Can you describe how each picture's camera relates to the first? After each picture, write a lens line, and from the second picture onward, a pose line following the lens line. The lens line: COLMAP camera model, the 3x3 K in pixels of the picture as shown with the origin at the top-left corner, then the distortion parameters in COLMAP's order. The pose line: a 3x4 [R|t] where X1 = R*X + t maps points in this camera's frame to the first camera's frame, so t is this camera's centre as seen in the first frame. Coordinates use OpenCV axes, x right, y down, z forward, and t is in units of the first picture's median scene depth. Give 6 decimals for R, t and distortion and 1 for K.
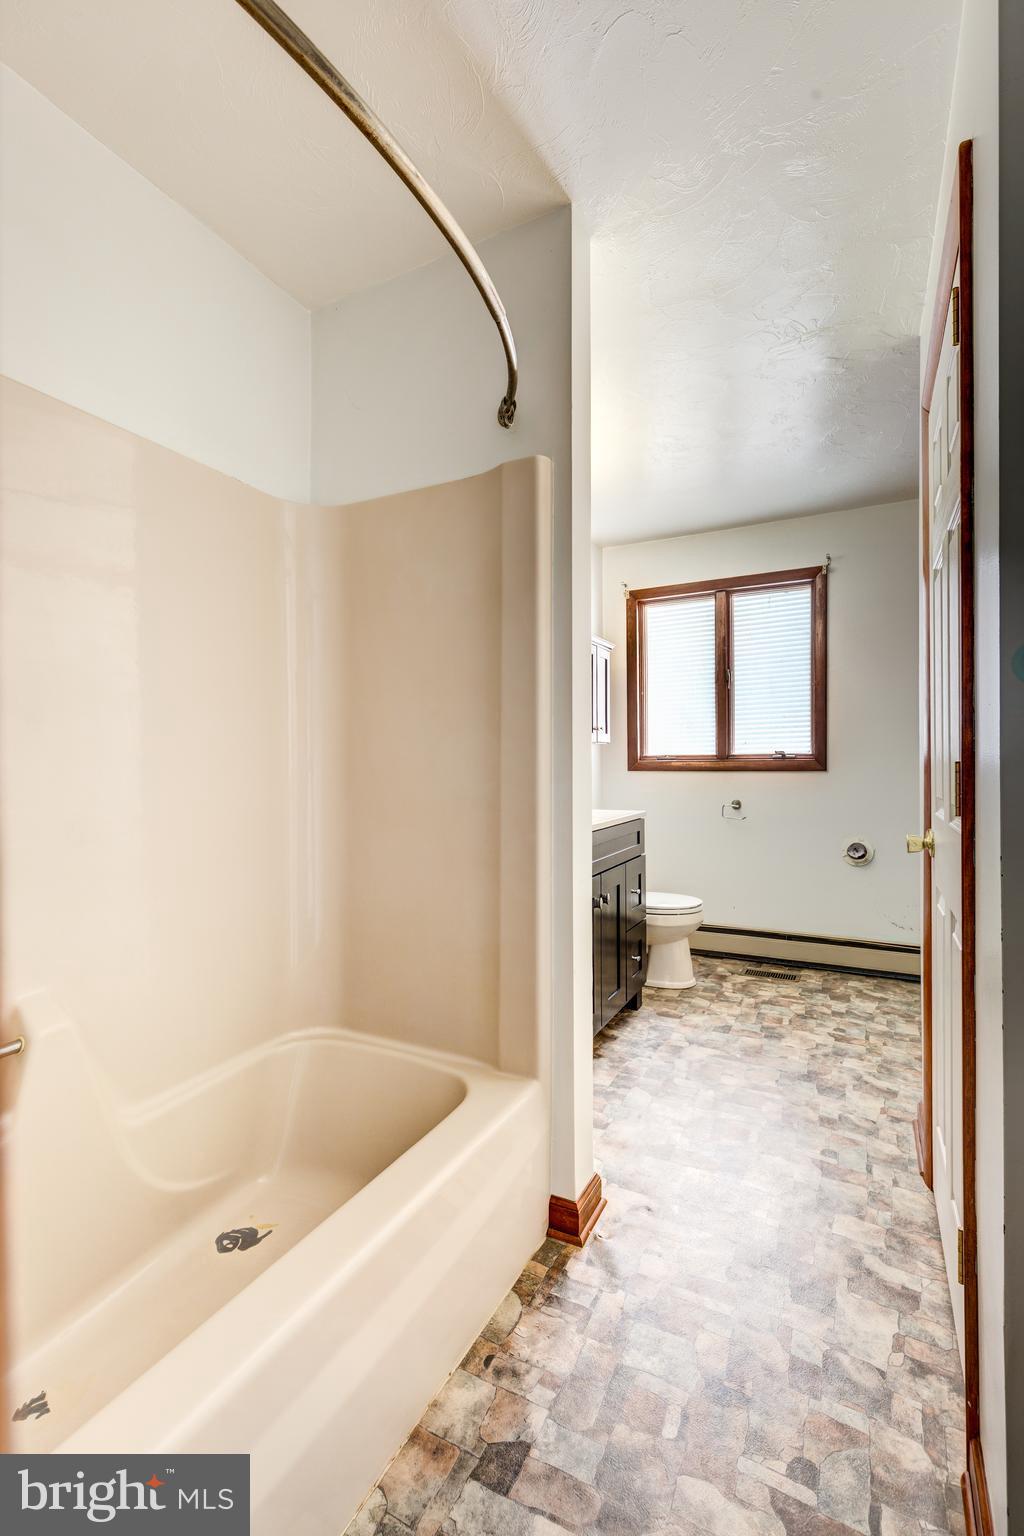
lens RADIAL K [[696.6, 0, 510.9], [0, 696.6, 765.6], [0, 0, 1]] dist [0.009720, -0.003010]
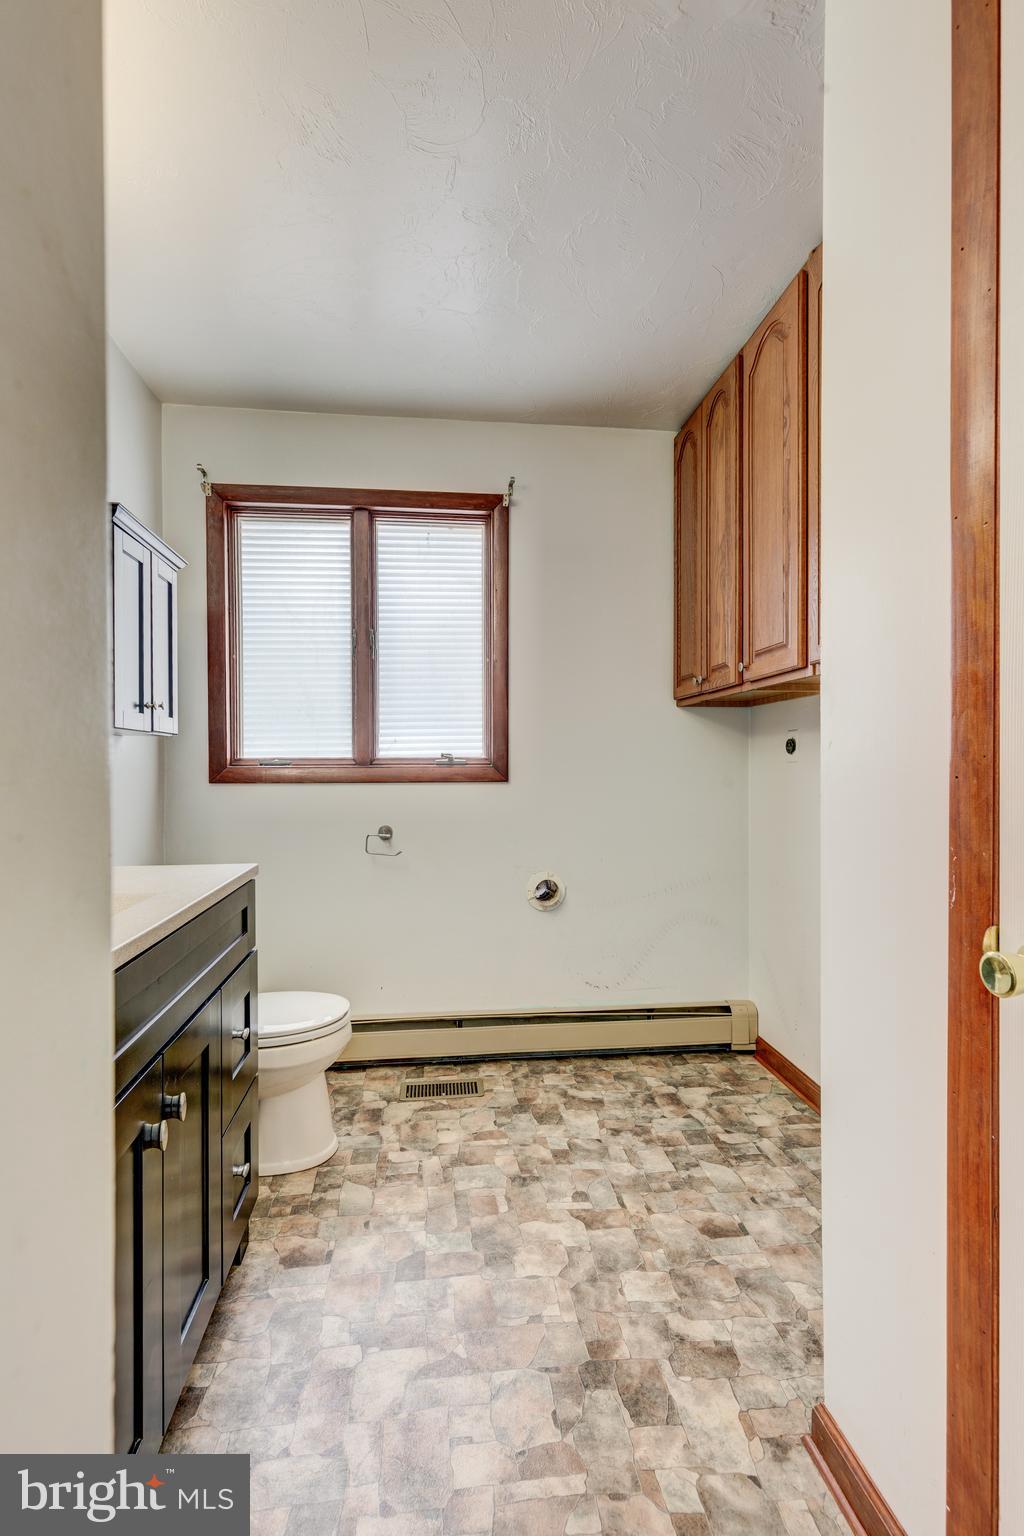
lens RADIAL K [[696.6, 0, 502.5], [0, 696.6, 772.2], [0, 0, 1]] dist [0.009720, -0.003010]
pose [[0.832792, -0.001193, 0.553584, 0.055285], [0.001162, 0.999999, 0.000407, -0.002904], [-0.553585, 0.000304, 0.832793, 0.439796]]
